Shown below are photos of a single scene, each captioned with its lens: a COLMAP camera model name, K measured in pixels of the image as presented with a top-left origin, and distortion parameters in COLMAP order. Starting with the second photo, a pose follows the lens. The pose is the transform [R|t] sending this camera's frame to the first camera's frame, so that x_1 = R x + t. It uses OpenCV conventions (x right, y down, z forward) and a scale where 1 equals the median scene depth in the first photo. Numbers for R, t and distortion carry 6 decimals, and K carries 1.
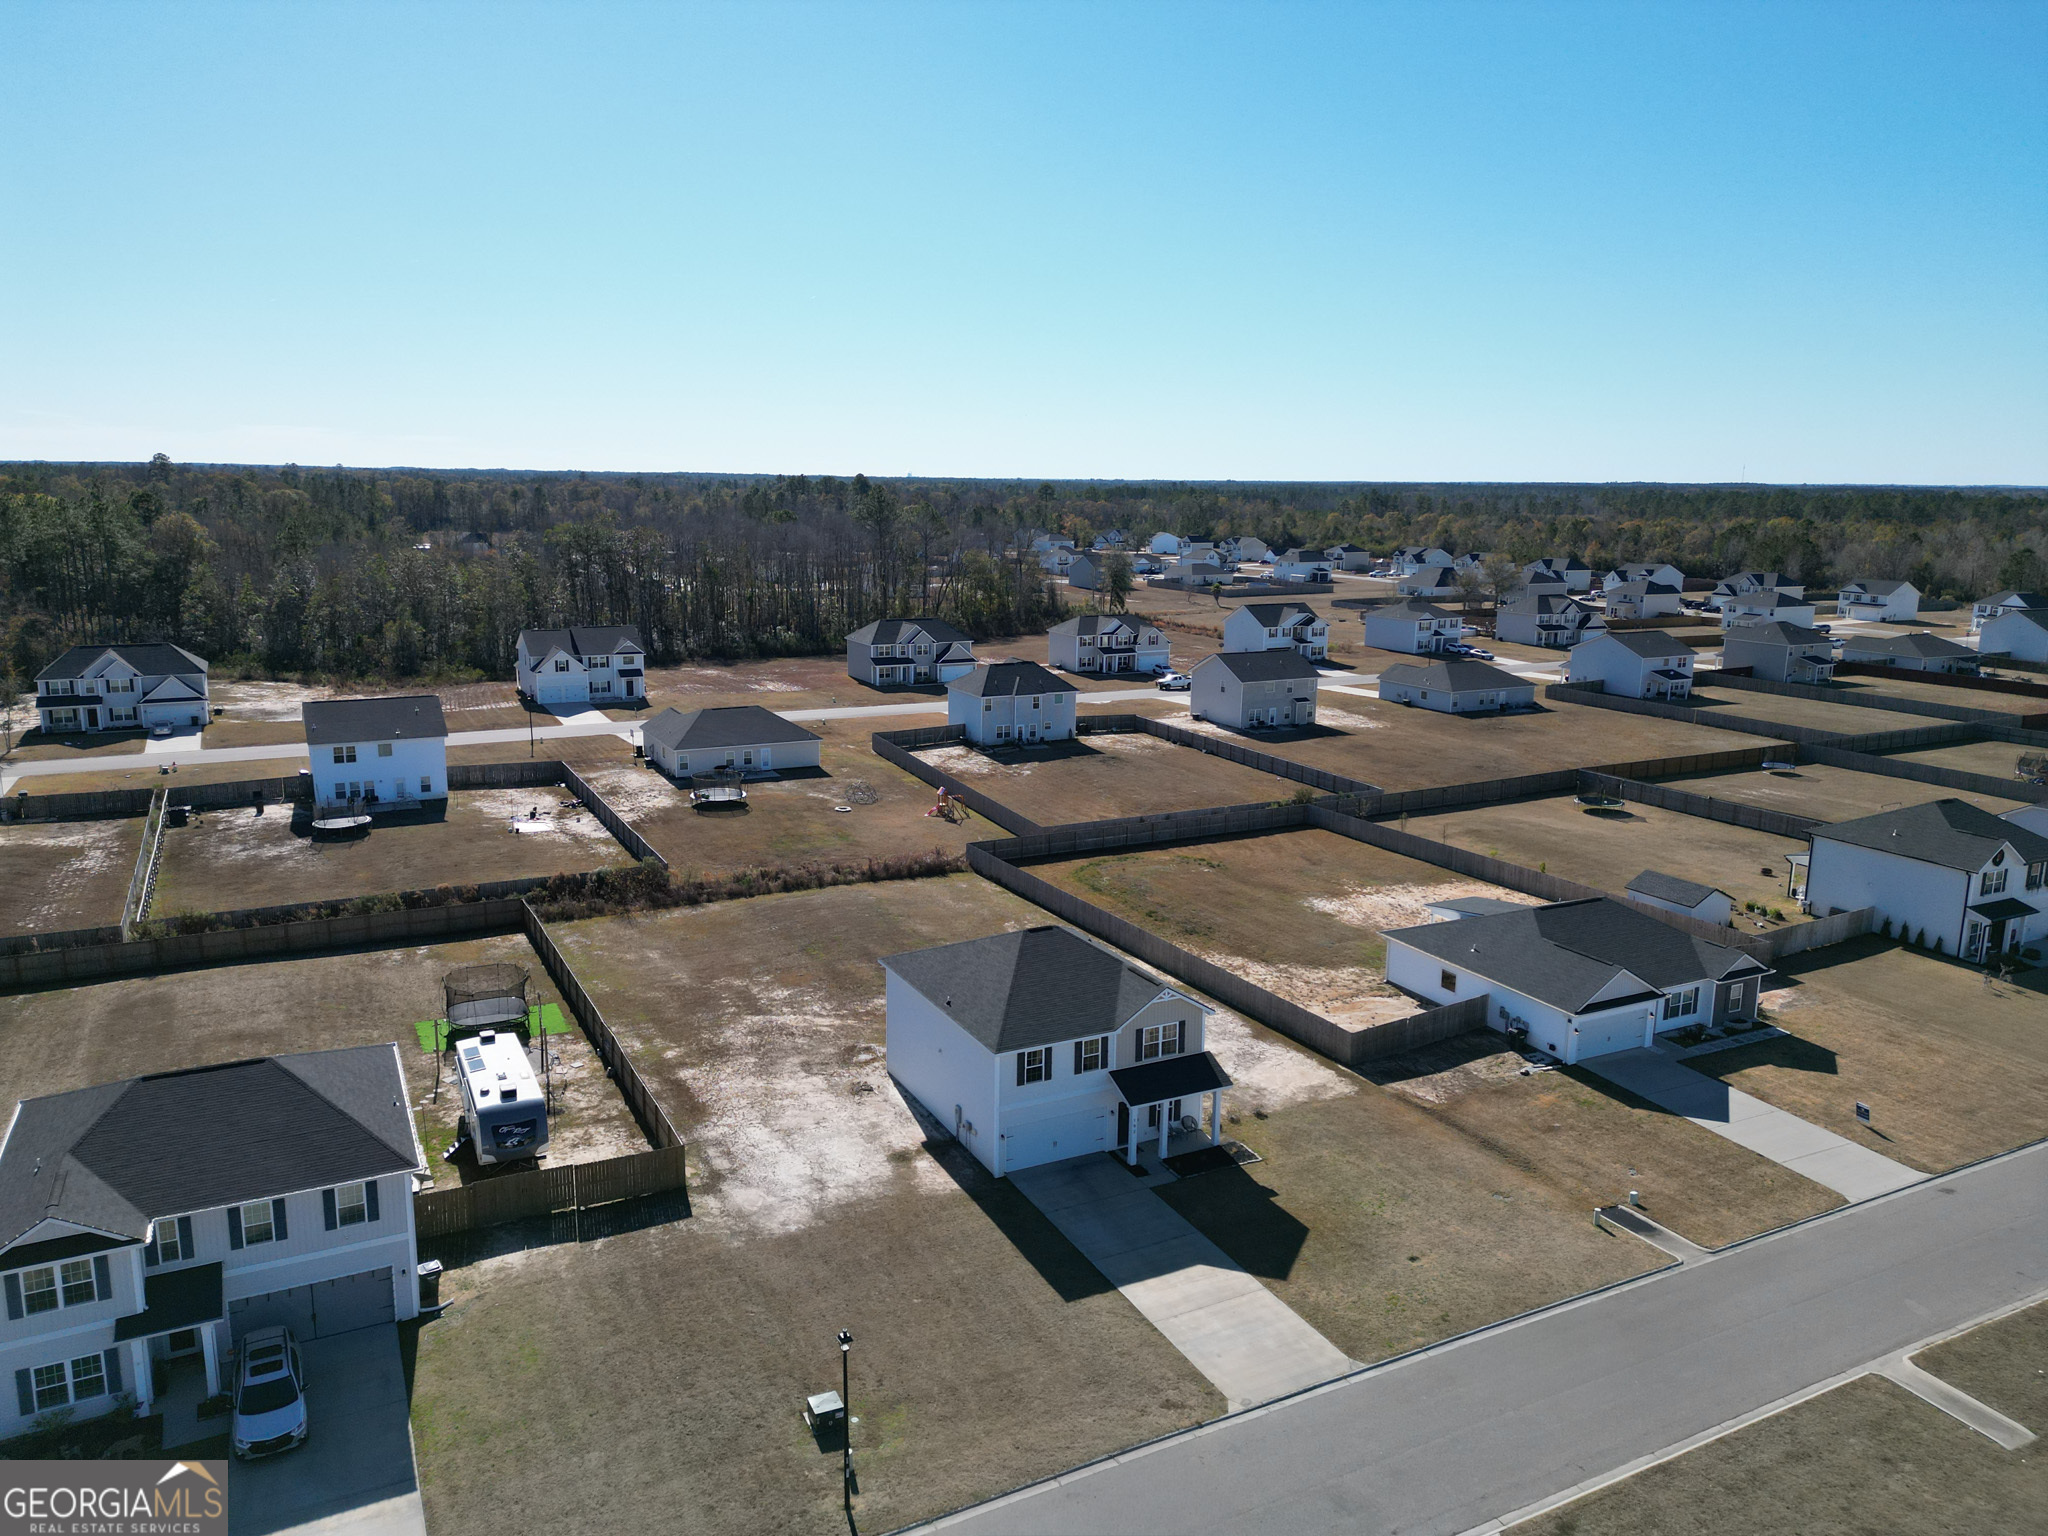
lens RADIAL K [[1426.3, 0, 1020.4], [0, 1426.3, 762.8], [0, 0, 1]] dist [0.090181, -0.099275]
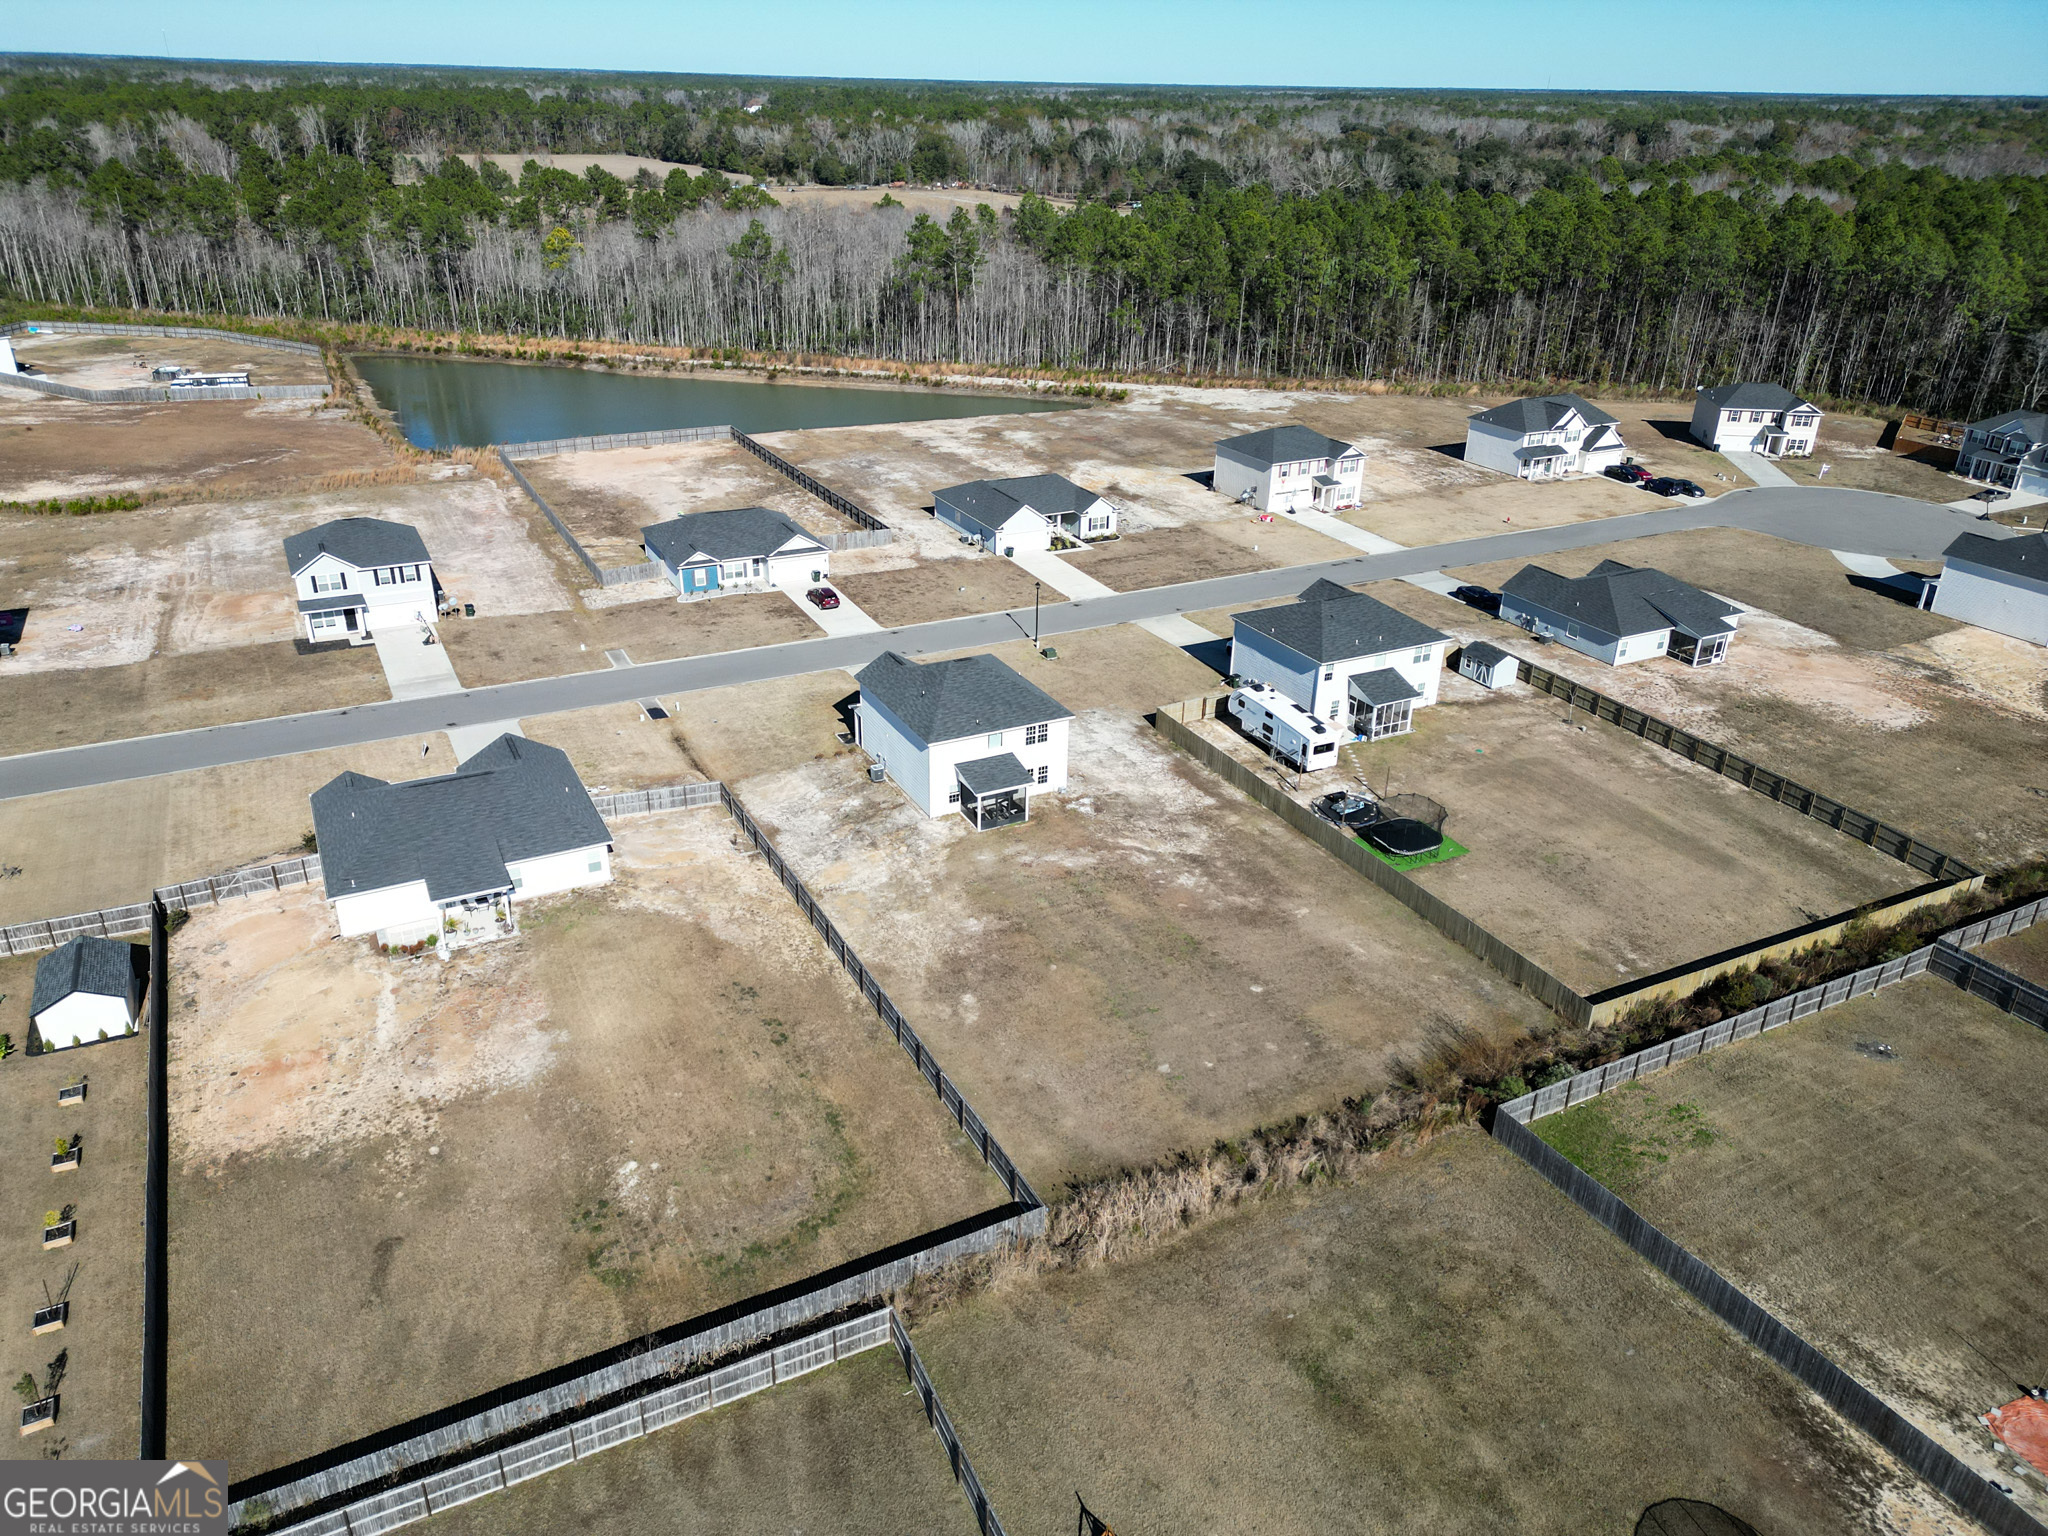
lens RADIAL K [[1426.3, 0, 1020.4], [0, 1426.3, 762.8], [0, 0, 1]] dist [0.090181, -0.099275]
pose [[-0.999482, -0.026714, -0.017969, -0.022085], [-0.032161, 0.802477, 0.595816, -0.642707], [-0.001497, 0.596085, -0.802920, 2.114698]]
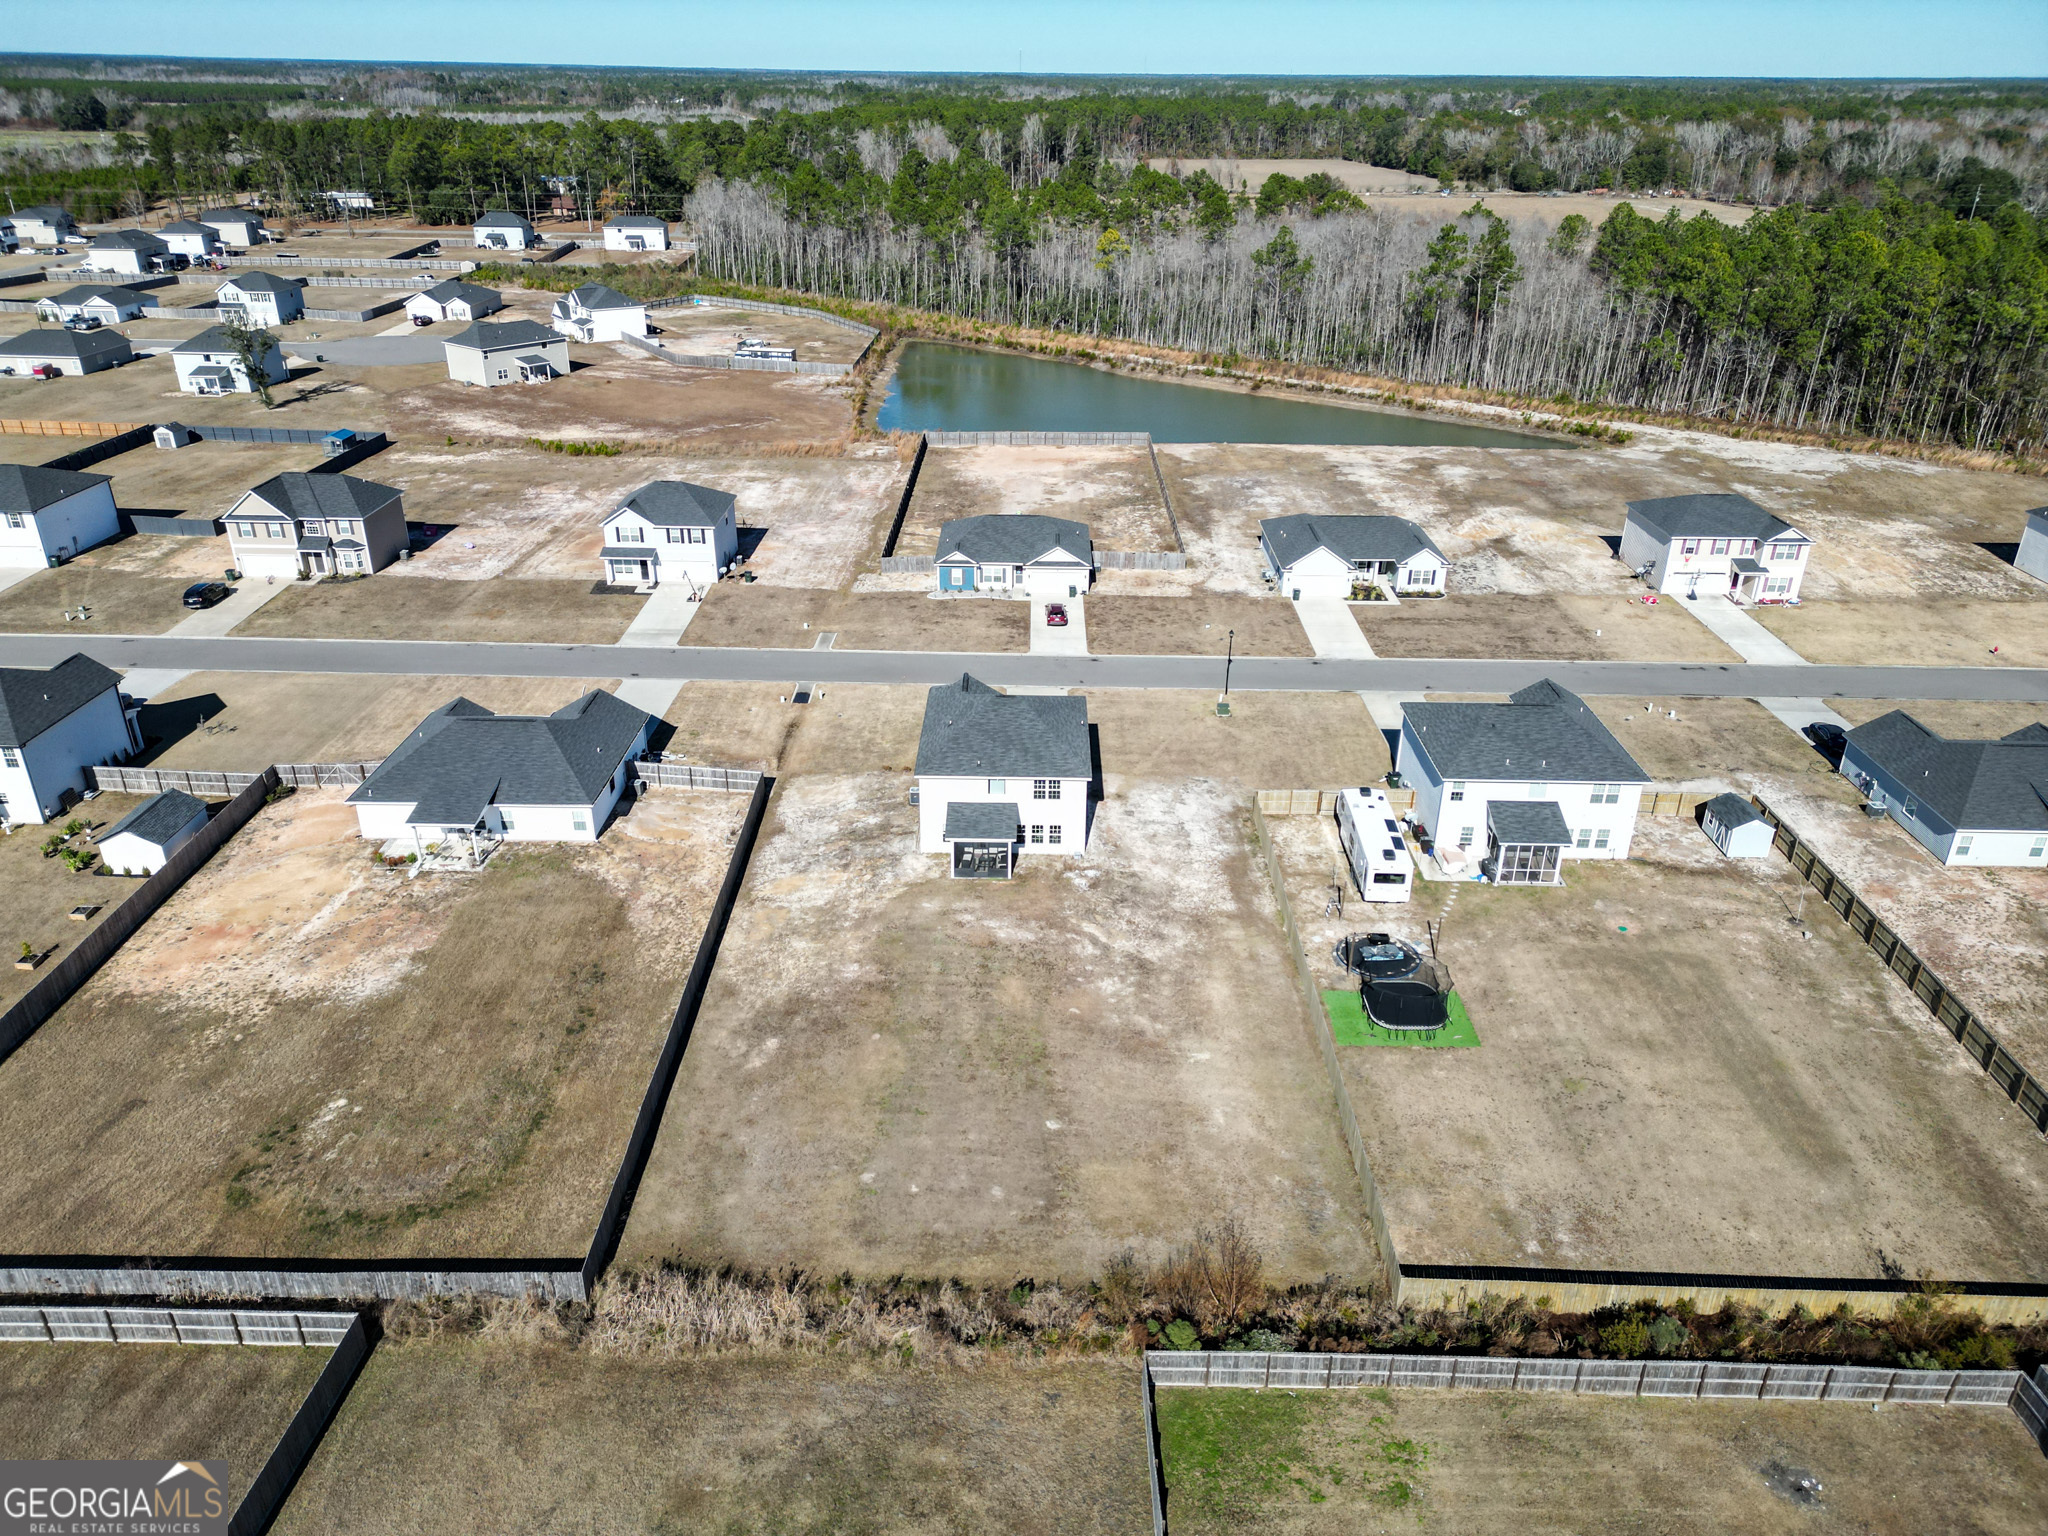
lens RADIAL K [[1426.3, 0, 1020.4], [0, 1426.3, 762.8], [0, 0, 1]] dist [0.090181, -0.099275]
pose [[-0.882962, -0.222093, 0.413586, -0.554273], [0.070712, 0.808036, 0.584874, -0.606481], [-0.464089, 0.545667, -0.697760, 1.875993]]
